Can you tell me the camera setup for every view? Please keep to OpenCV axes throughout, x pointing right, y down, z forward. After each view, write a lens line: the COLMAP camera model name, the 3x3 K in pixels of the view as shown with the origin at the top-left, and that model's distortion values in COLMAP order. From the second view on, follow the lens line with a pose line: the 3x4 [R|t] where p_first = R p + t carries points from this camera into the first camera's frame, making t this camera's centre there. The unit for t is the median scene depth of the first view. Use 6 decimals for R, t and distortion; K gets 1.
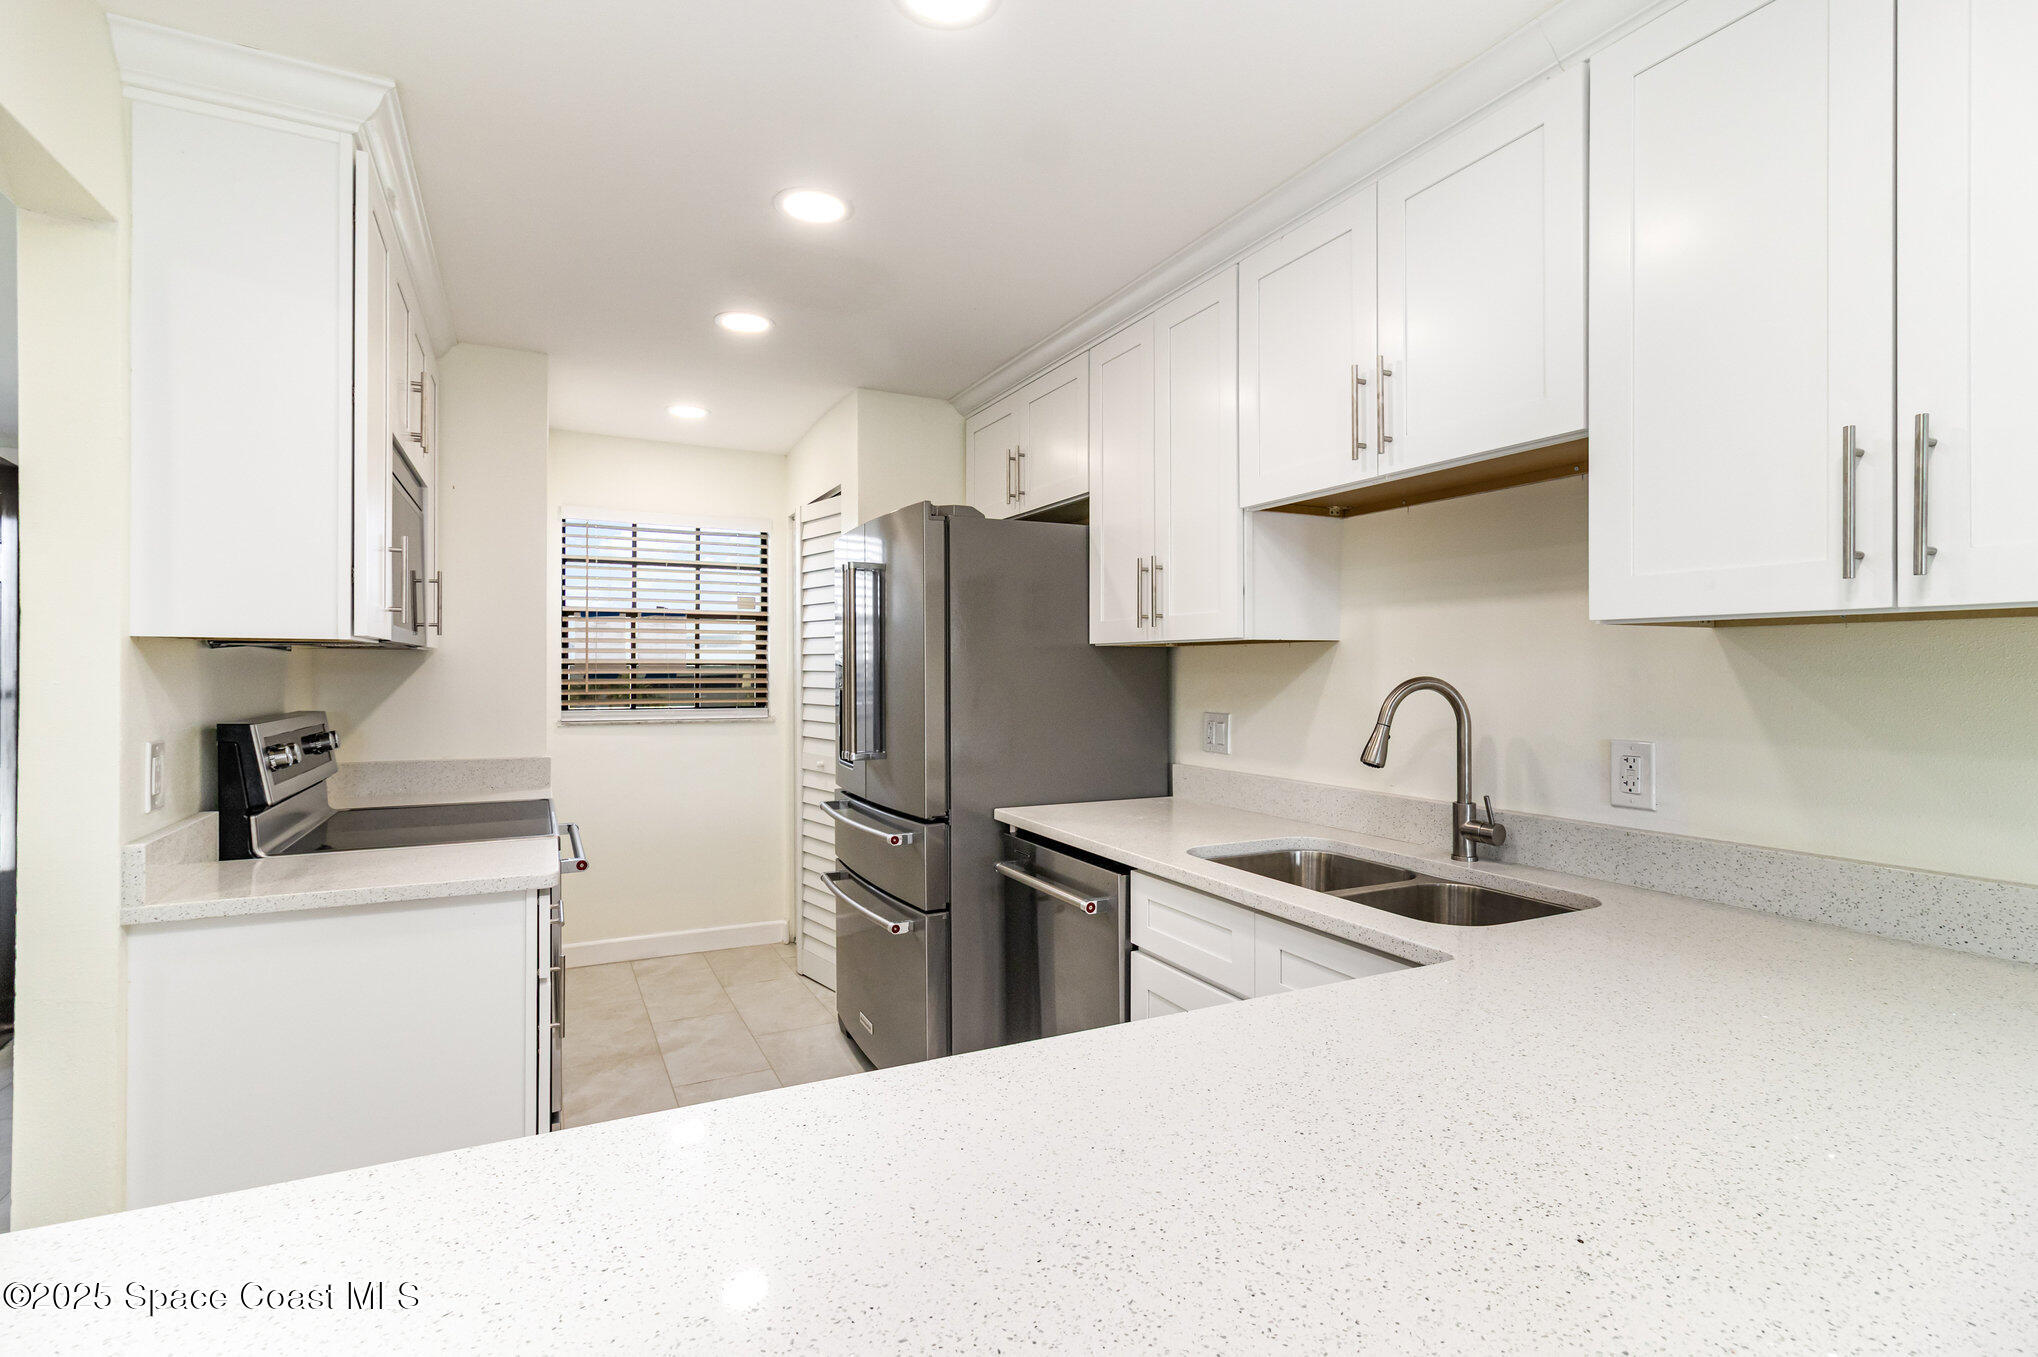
lens RADIAL K [[955.6, 0, 1019.1], [0, 955.6, 675.6], [0, 0, 1]] dist [0.000480, 0.000350]
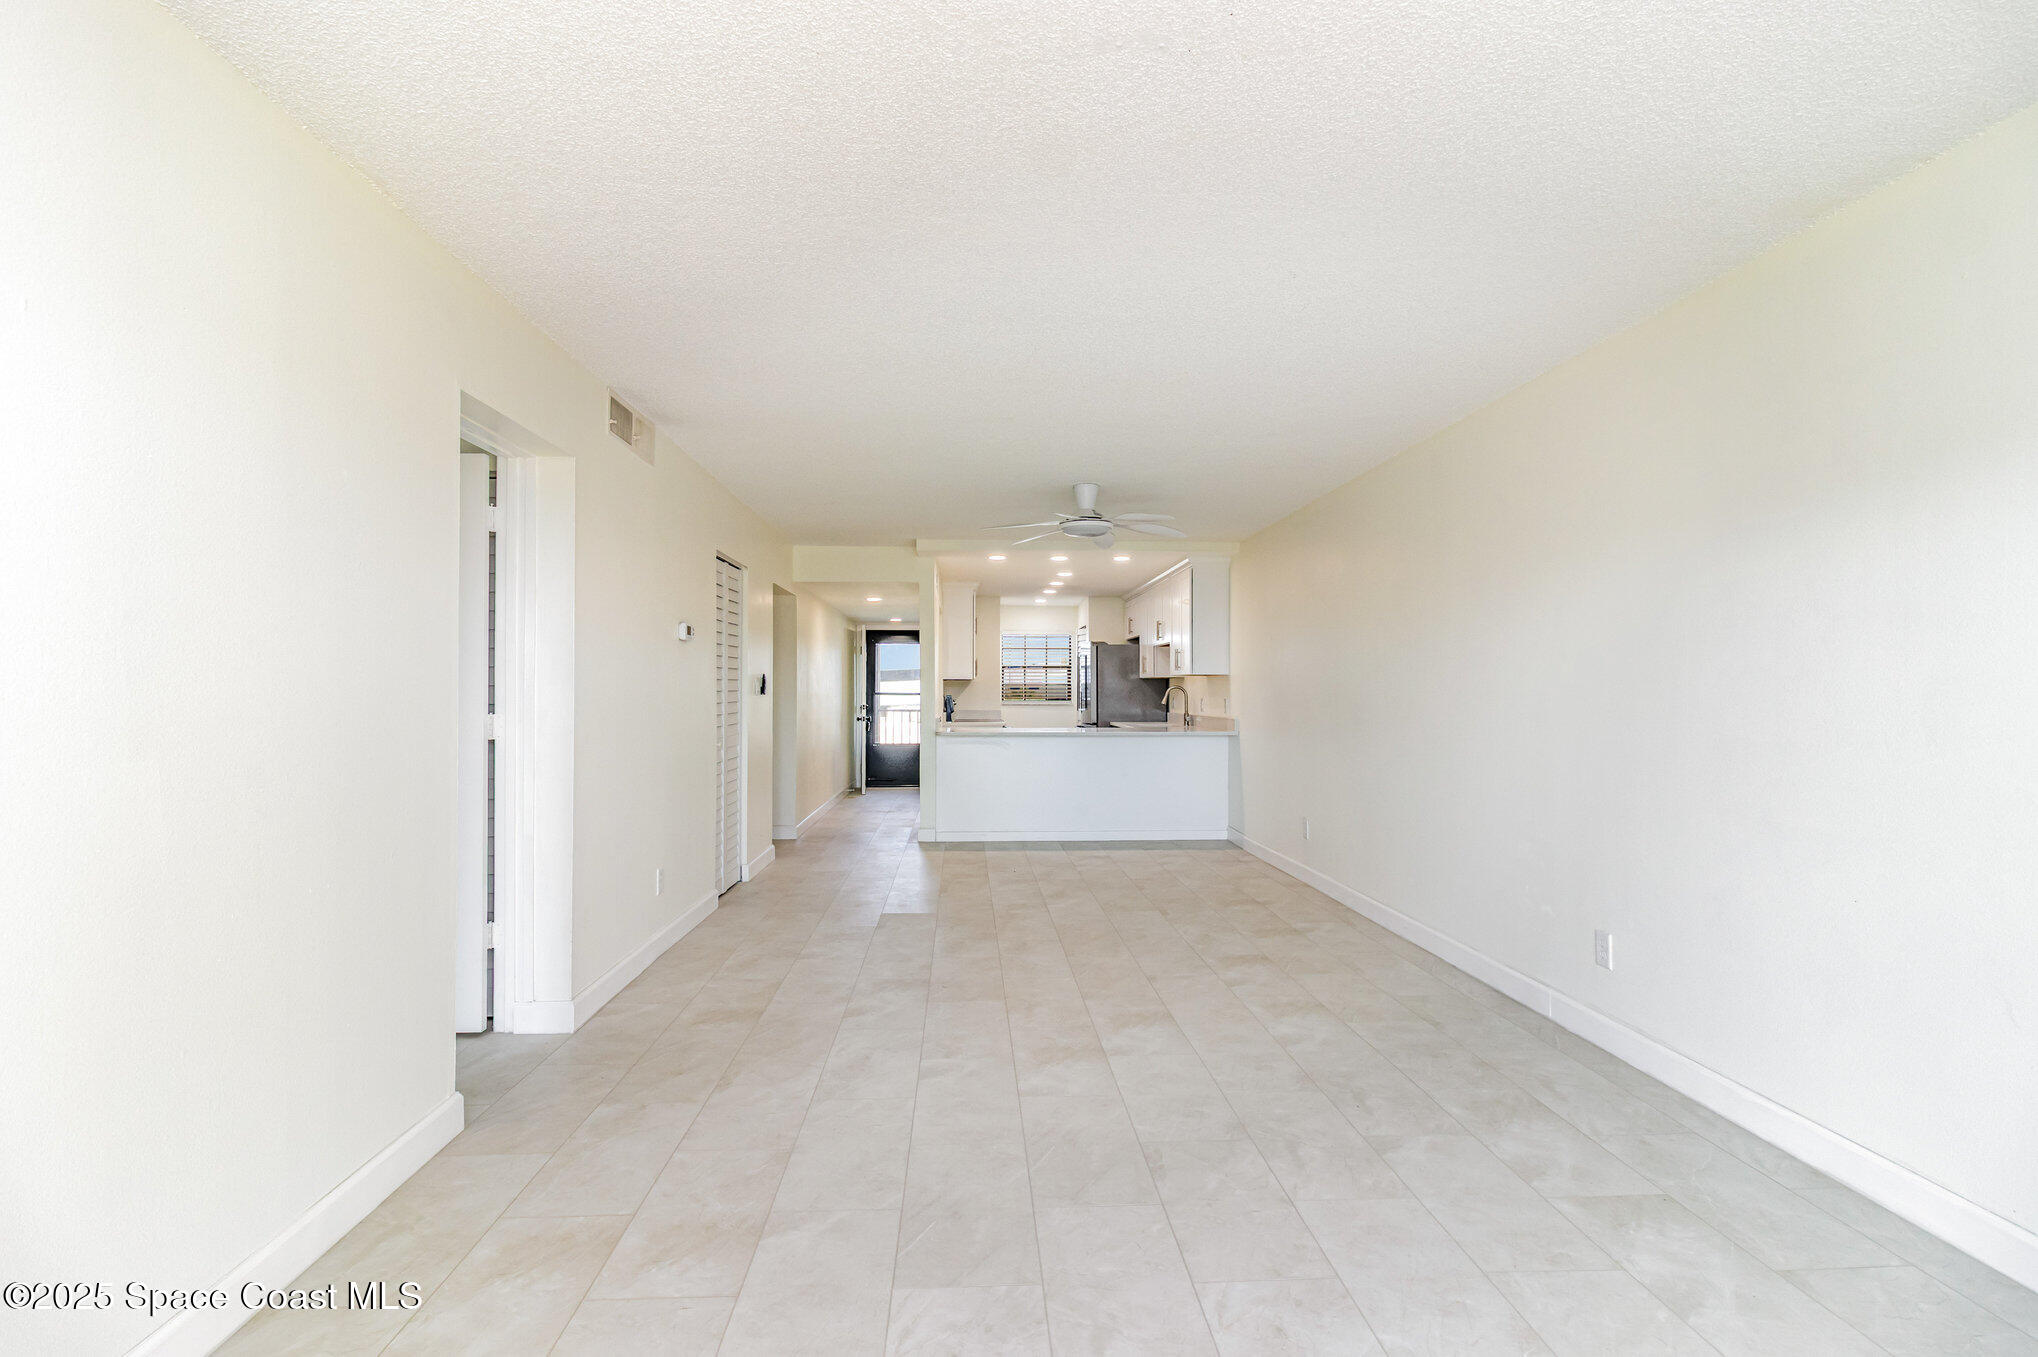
lens RADIAL K [[955.6, 0, 1018.8], [0, 955.6, 684.5], [0, 0, 1]] dist [0.000480, 0.000350]
pose [[0.916827, -0.002240, -0.399279, 0.893996], [-0.004774, 0.999851, -0.016572, 0.043908], [0.399256, 0.017100, 0.916680, -2.015712]]
